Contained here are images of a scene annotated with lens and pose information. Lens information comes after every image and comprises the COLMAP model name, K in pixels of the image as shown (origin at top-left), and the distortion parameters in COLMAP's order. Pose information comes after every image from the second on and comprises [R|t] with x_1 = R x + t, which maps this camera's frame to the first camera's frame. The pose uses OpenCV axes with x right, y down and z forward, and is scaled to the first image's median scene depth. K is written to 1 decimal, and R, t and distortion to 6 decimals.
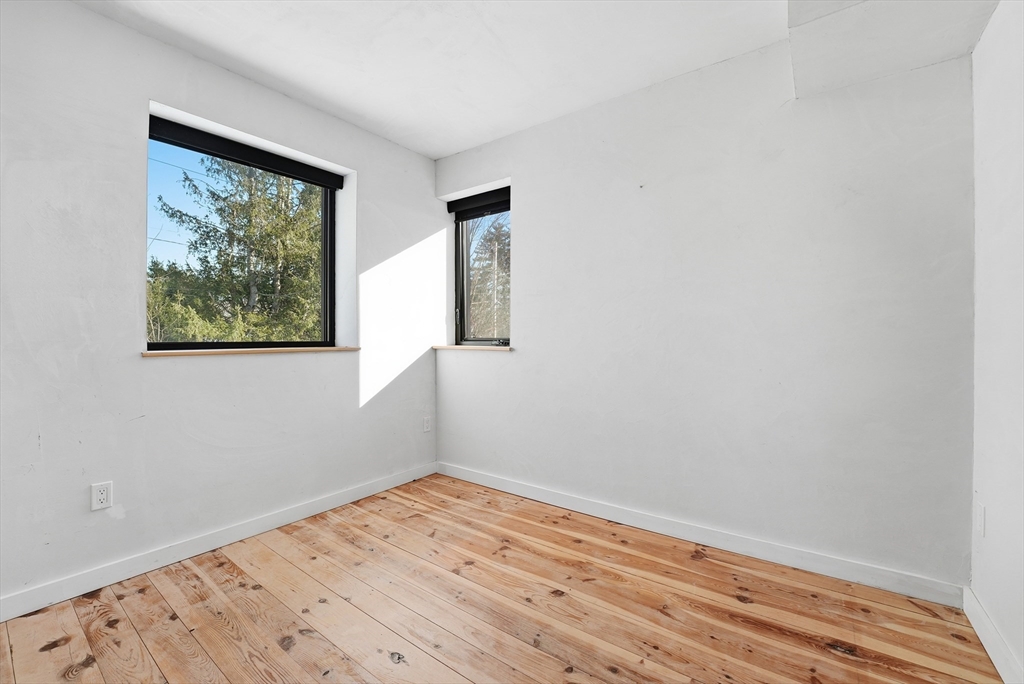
lens RADIAL K [[421.4, 0, 514.2], [0, 421.4, 340.1], [0, 0, 1]] dist [-0.029250, 0.004427]
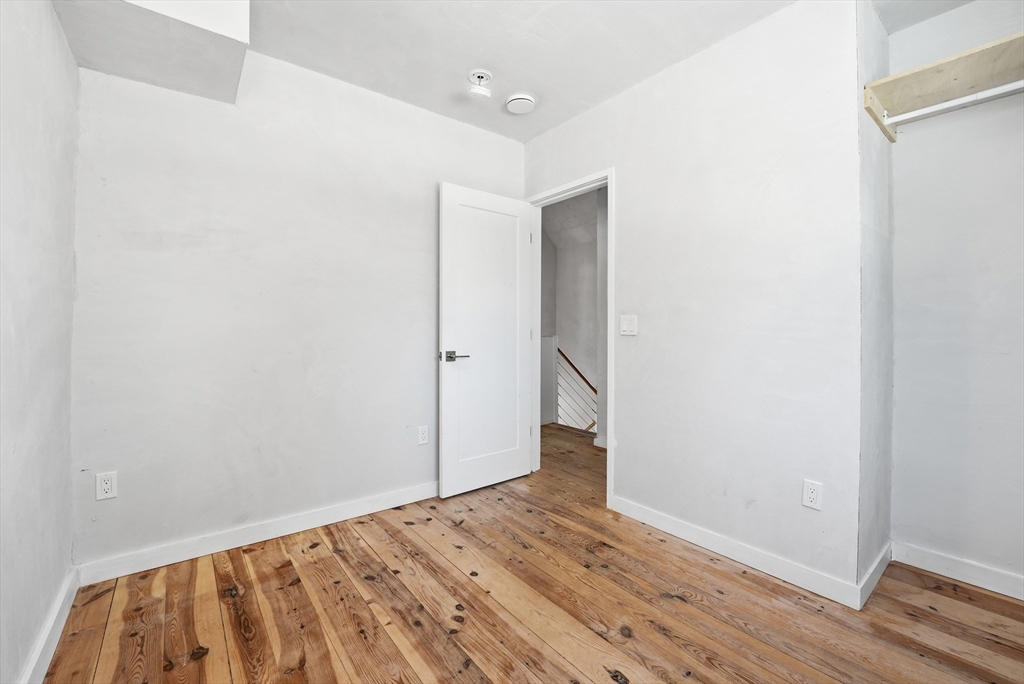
lens RADIAL K [[421.4, 0, 508.9], [0, 421.4, 339.1], [0, 0, 1]] dist [-0.029250, 0.004427]
pose [[-0.962990, -0.002931, 0.269520, -0.194735], [0.004218, 0.999655, 0.025939, -0.003939], [-0.269503, 0.026115, -0.962645, 1.287872]]
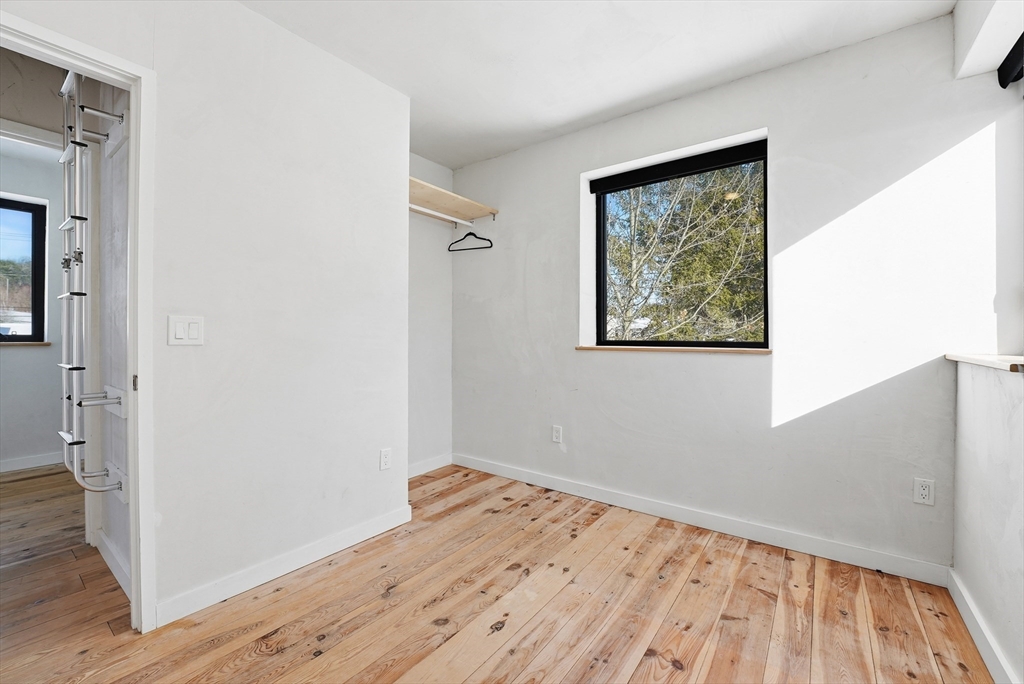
lens RADIAL K [[421.4, 0, 506.1], [0, 421.4, 339.9], [0, 0, 1]] dist [-0.029250, 0.004427]
pose [[-0.017058, 0.010630, -0.999798, 0.549104], [-0.010293, 0.999889, 0.010807, -0.006977], [0.999802, 0.010475, -0.016947, 0.691364]]
